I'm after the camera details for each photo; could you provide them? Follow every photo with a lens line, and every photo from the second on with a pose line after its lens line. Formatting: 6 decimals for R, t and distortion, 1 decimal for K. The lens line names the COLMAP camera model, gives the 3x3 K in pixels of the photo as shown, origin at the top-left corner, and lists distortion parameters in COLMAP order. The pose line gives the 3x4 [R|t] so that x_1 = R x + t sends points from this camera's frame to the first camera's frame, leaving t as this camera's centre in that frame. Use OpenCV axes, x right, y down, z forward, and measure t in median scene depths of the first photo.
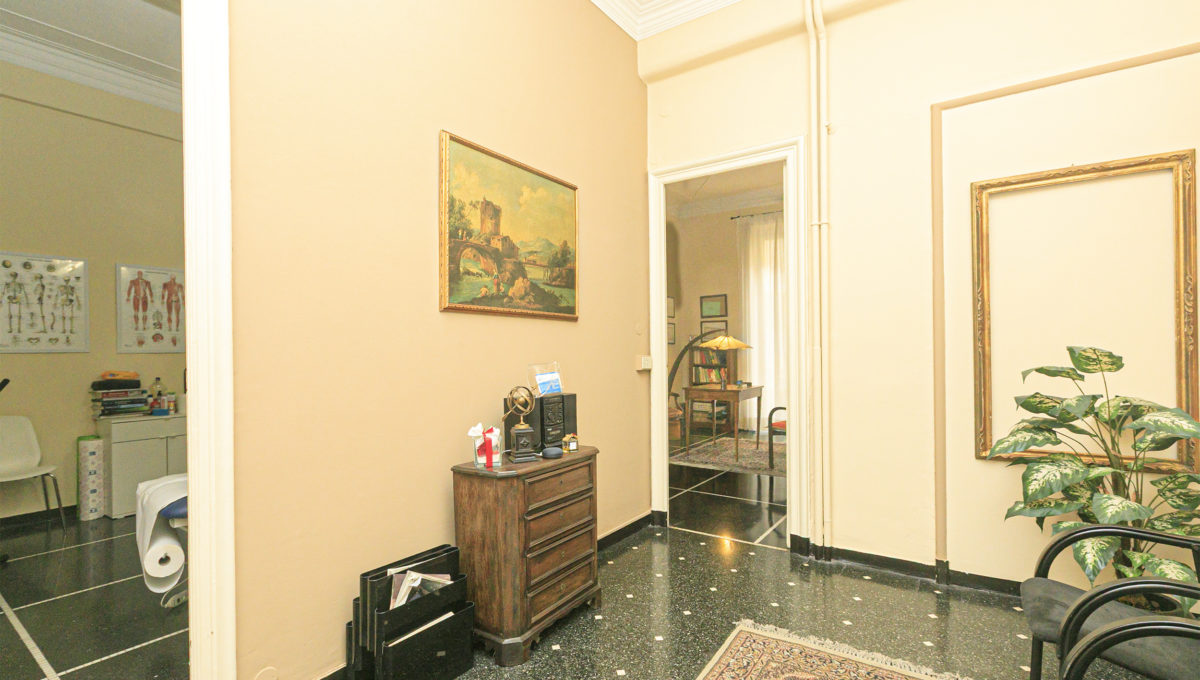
lens RADIAL K [[553.3, 0, 595.5], [0, 553.3, 354.2], [0, 0, 1]] dist [-0.000703, -0.000145]
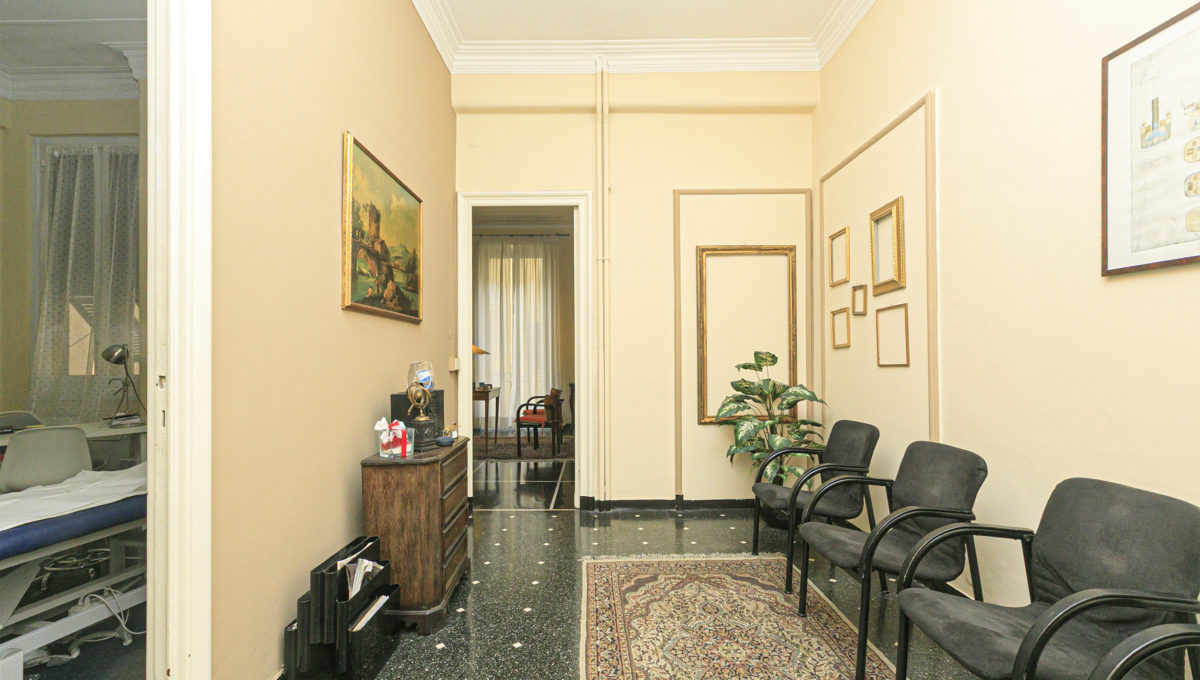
lens RADIAL K [[553.3, 0, 595.5], [0, 553.3, 354.2], [0, 0, 1]] dist [-0.000703, -0.000145]
pose [[0.807742, 0.009893, 0.589453, -0.476471], [0.000239, 0.999854, -0.017110, 0.021068], [-0.589536, 0.013961, 0.807622, -0.081793]]
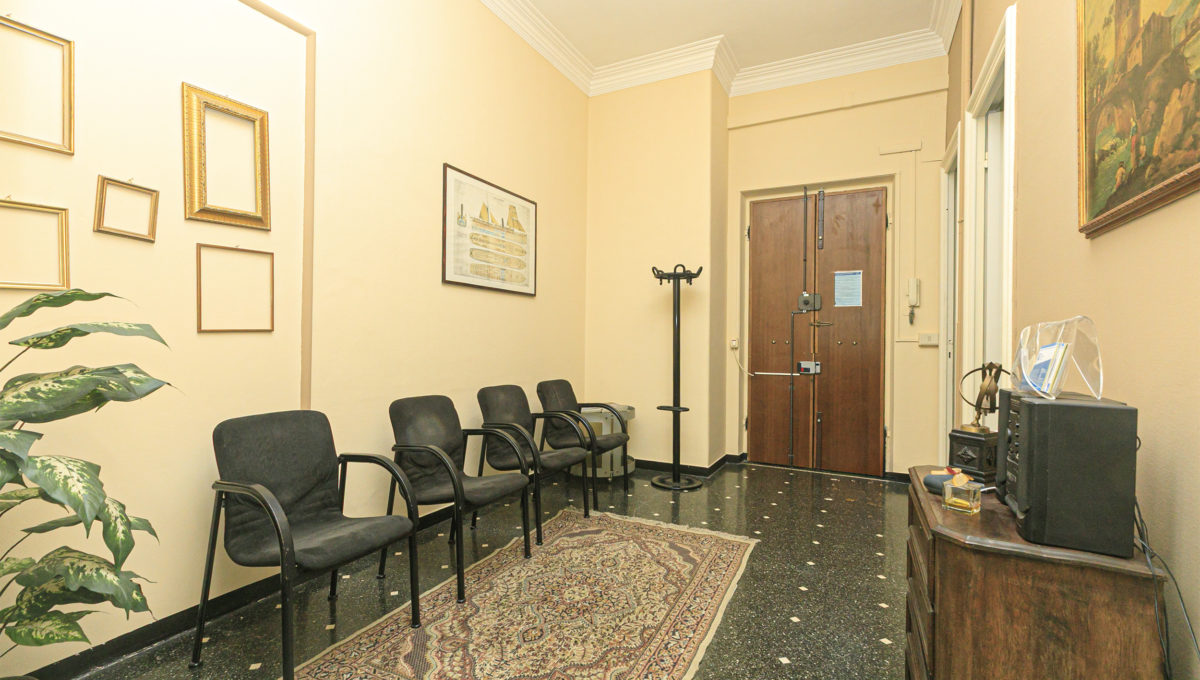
lens RADIAL K [[521.6, 0, 600.0], [0, 521.6, 340.0], [0, 0, 1]] dist [-0.000263, 0.000012]
pose [[-0.985047, -0.000189, -0.172285, 0.357457], [-0.001673, 0.999963, 0.008465, 0.031802], [0.172277, 0.008626, -0.985011, 1.436175]]
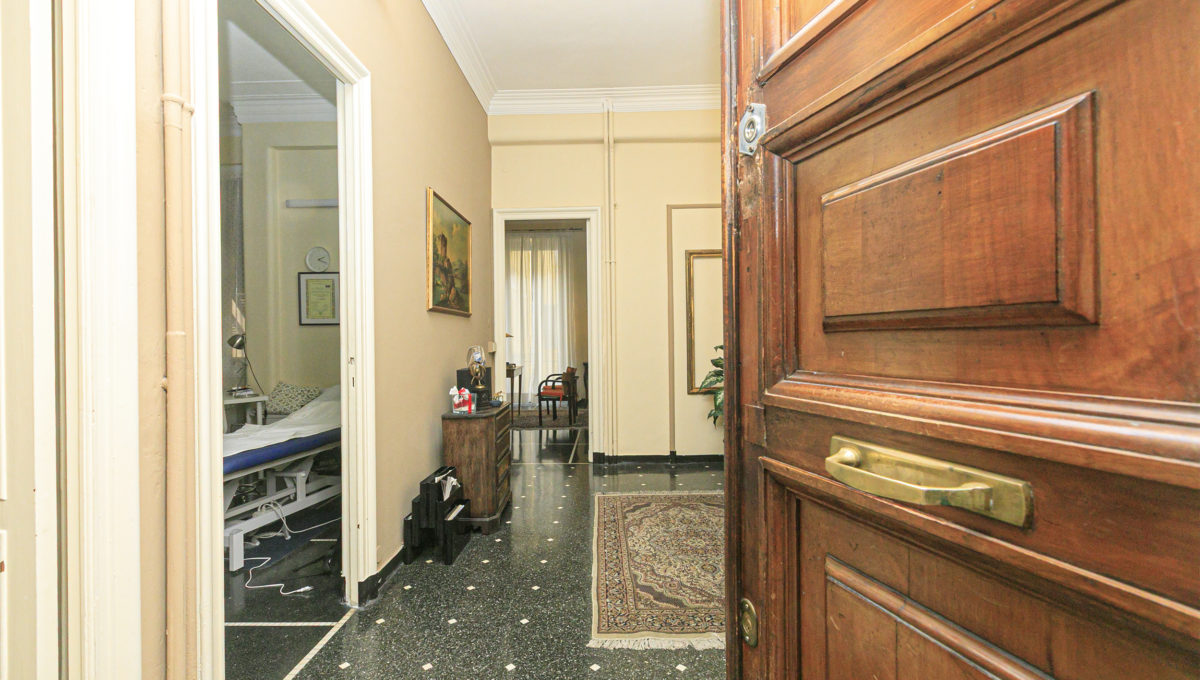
lens RADIAL K [[580.3, 0, 600.0], [0, 580.3, 340.0], [0, 0, 1]] dist [-0.000016, -0.000038]
pose [[0.817472, -0.003226, 0.575959, -0.750289], [0.007142, 0.999964, -0.004536, 0.009005], [-0.575924, 0.007822, 0.817466, -0.487666]]
